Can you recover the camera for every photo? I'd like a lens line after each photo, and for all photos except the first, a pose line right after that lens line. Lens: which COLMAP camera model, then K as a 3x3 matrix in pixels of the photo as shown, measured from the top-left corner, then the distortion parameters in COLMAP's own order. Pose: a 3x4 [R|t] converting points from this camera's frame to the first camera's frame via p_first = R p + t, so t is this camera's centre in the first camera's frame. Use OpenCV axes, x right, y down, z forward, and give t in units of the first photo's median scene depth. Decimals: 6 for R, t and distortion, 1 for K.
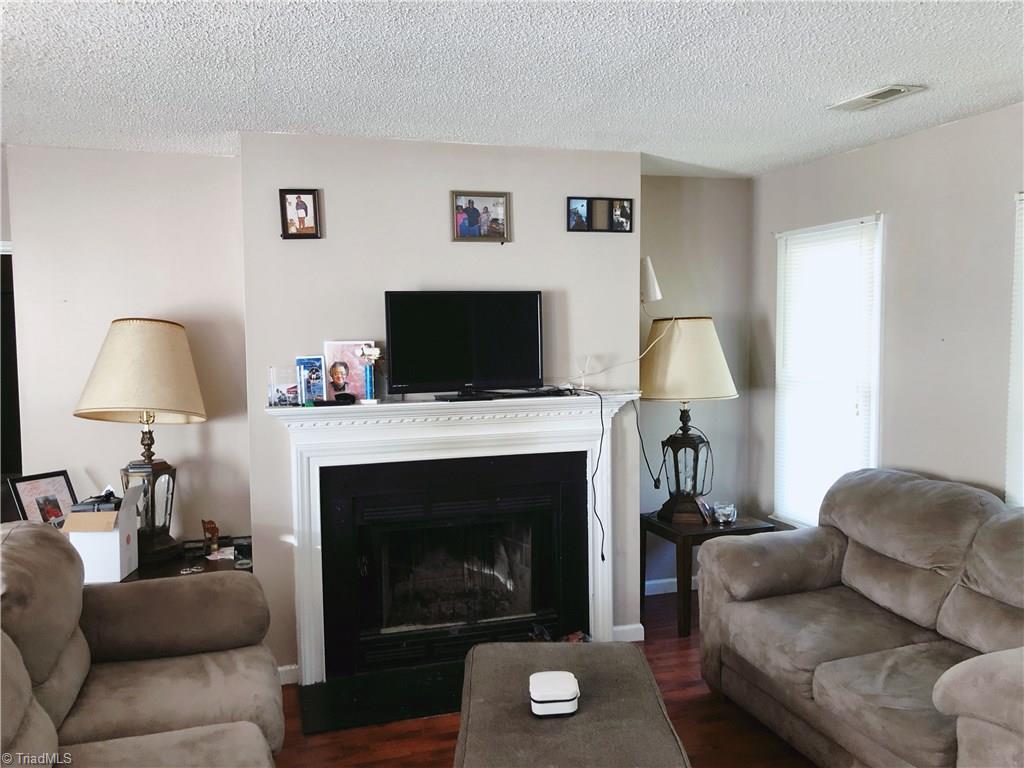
lens RADIAL K [[838.6, 0, 512.0], [0, 838.6, 384.0], [0, 0, 1]] dist [0.088838, -0.156930]
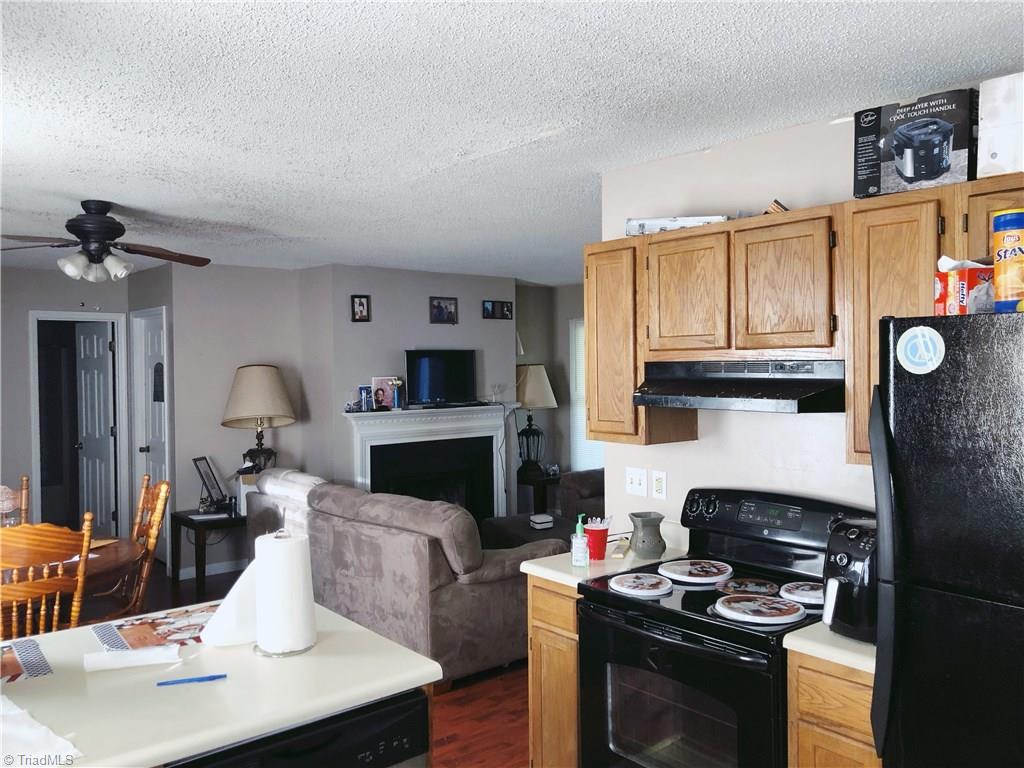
lens RADIAL K [[829.1, 0, 514.7], [0, 829.1, 387.0], [0, 0, 1]] dist [0.037069, -0.002169]
pose [[0.922624, -0.011352, 0.385533, -0.606072], [0.032409, 0.998314, -0.048164, 0.065170], [-0.384337, 0.056932, 0.921436, -0.752148]]
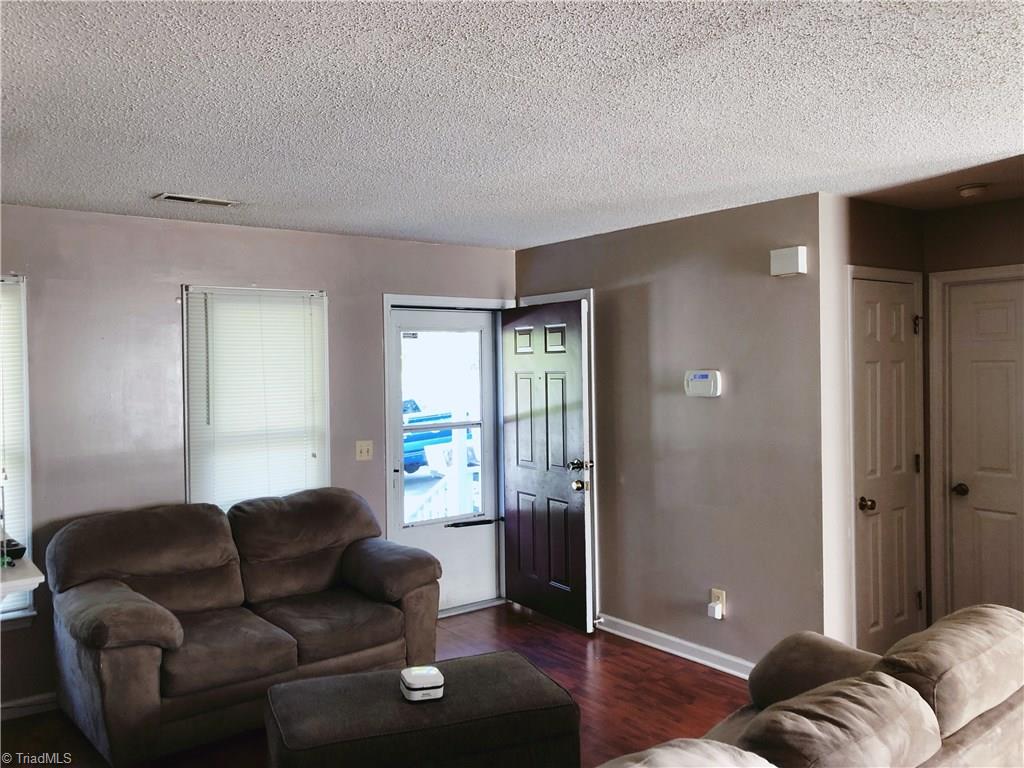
lens RADIAL K [[839.1, 0, 519.7], [0, 839.1, 386.0], [0, 0, 1]] dist [0.011177, 0.004903]
pose [[-0.353096, -0.006700, 0.935563, -0.731227], [0.093616, 0.994703, 0.042456, -0.057020], [-0.930892, 0.102575, -0.350598, 0.828507]]
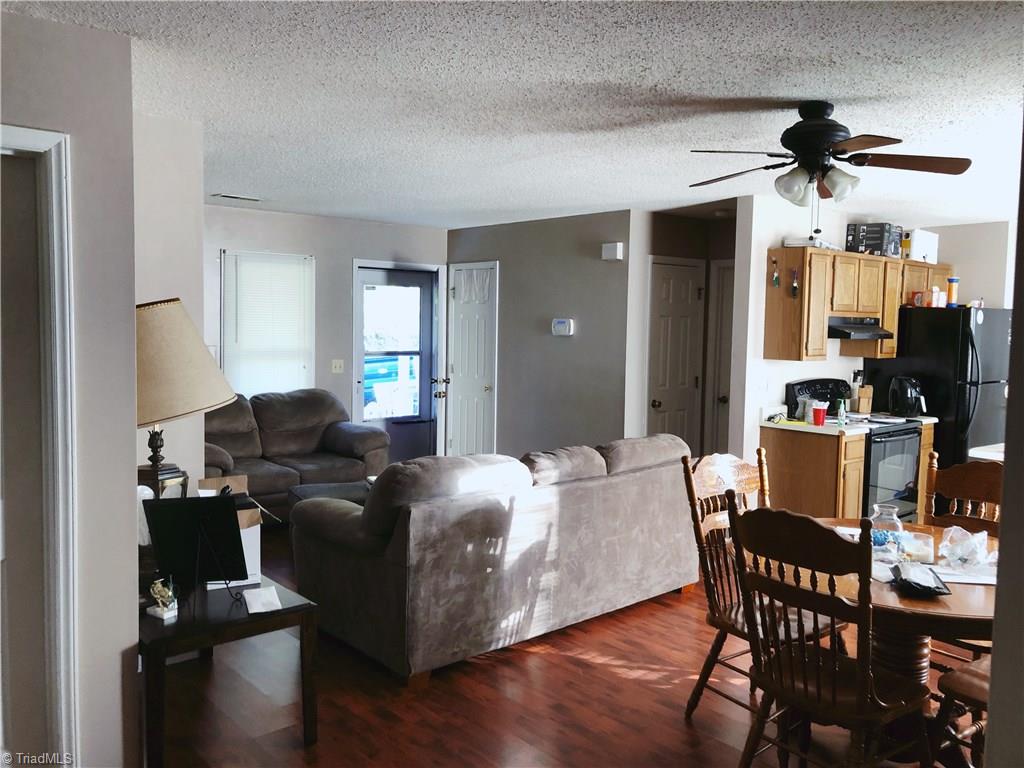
lens RADIAL K [[838.6, 0, 512.0], [0, 838.6, 384.0], [0, 0, 1]] dist [0.088838, -0.156930]
pose [[-0.402949, -0.066095, 0.912833, -1.342149], [0.058258, 0.993514, 0.097653, -0.047925], [-0.913366, 0.092529, -0.396485, 1.009207]]
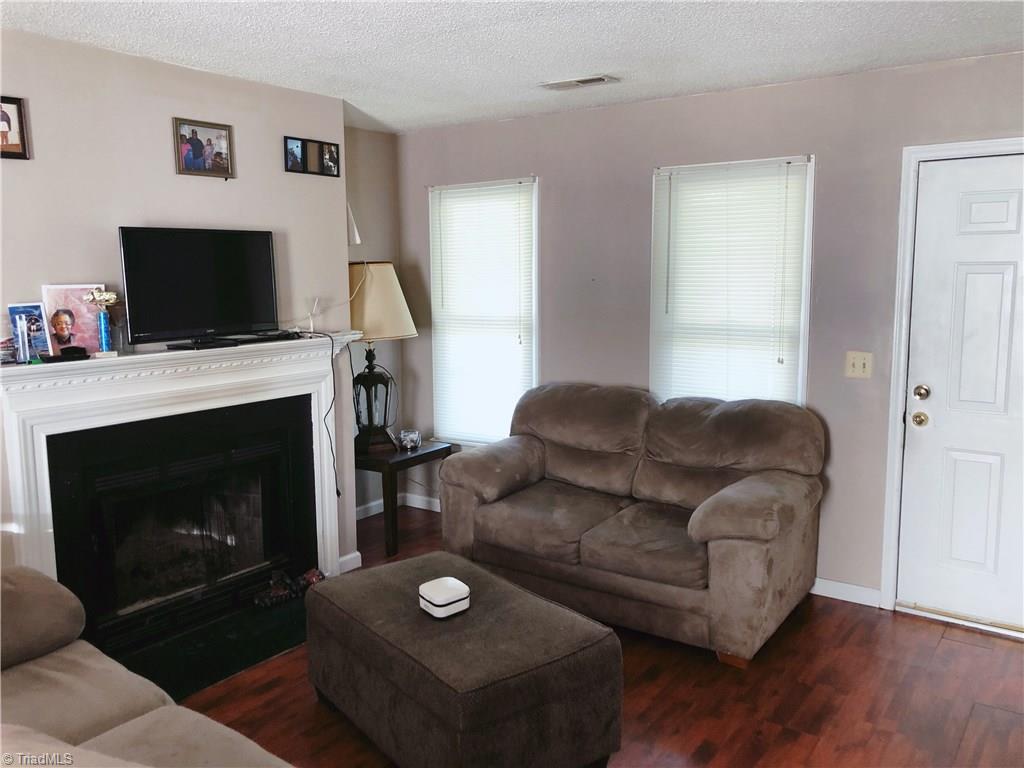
lens RADIAL K [[838.0, 0, 512.0], [0, 838.0, 384.0], [0, 0, 1]] dist [0.010859, 0.004768]
pose [[0.798488, -0.080619, 0.596589, -0.339777], [0.048068, 0.996367, 0.070306, 0.010044], [-0.600089, -0.027462, 0.799462, 0.051486]]
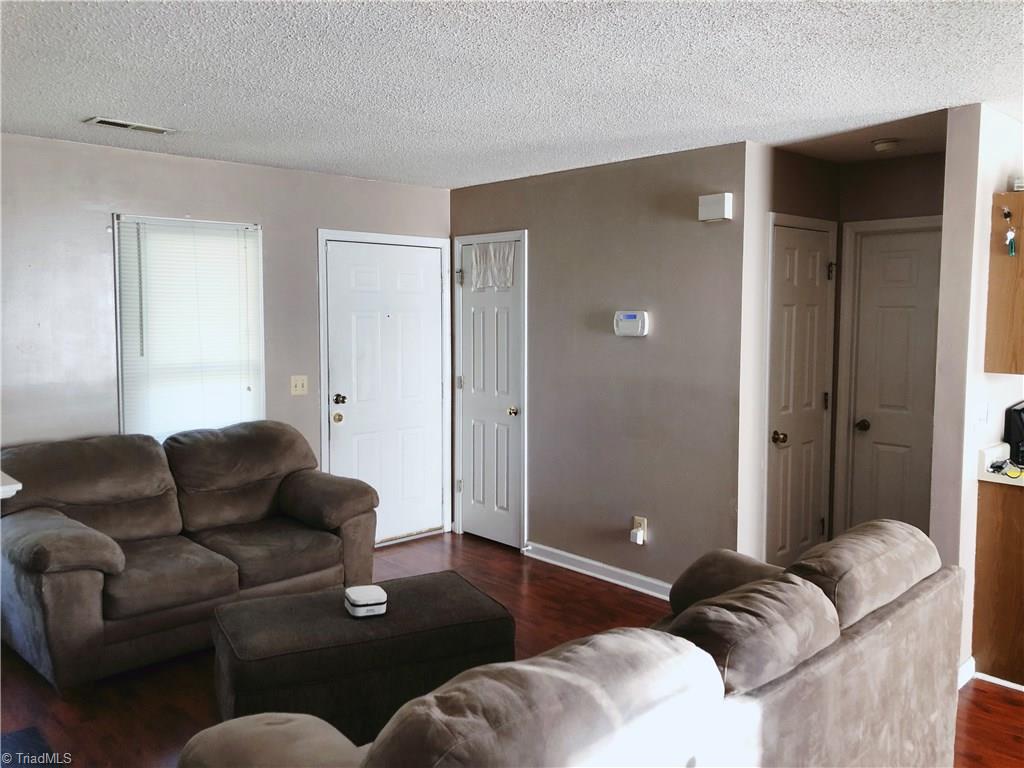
lens RADIAL K [[838.0, 0, 512.0], [0, 838.0, 384.0], [0, 0, 1]] dist [0.010859, 0.004768]
pose [[-0.431098, -0.070153, 0.899574, -0.756795], [0.073403, 0.990942, 0.112454, -0.049482], [-0.899315, 0.114510, -0.422043, 0.861938]]
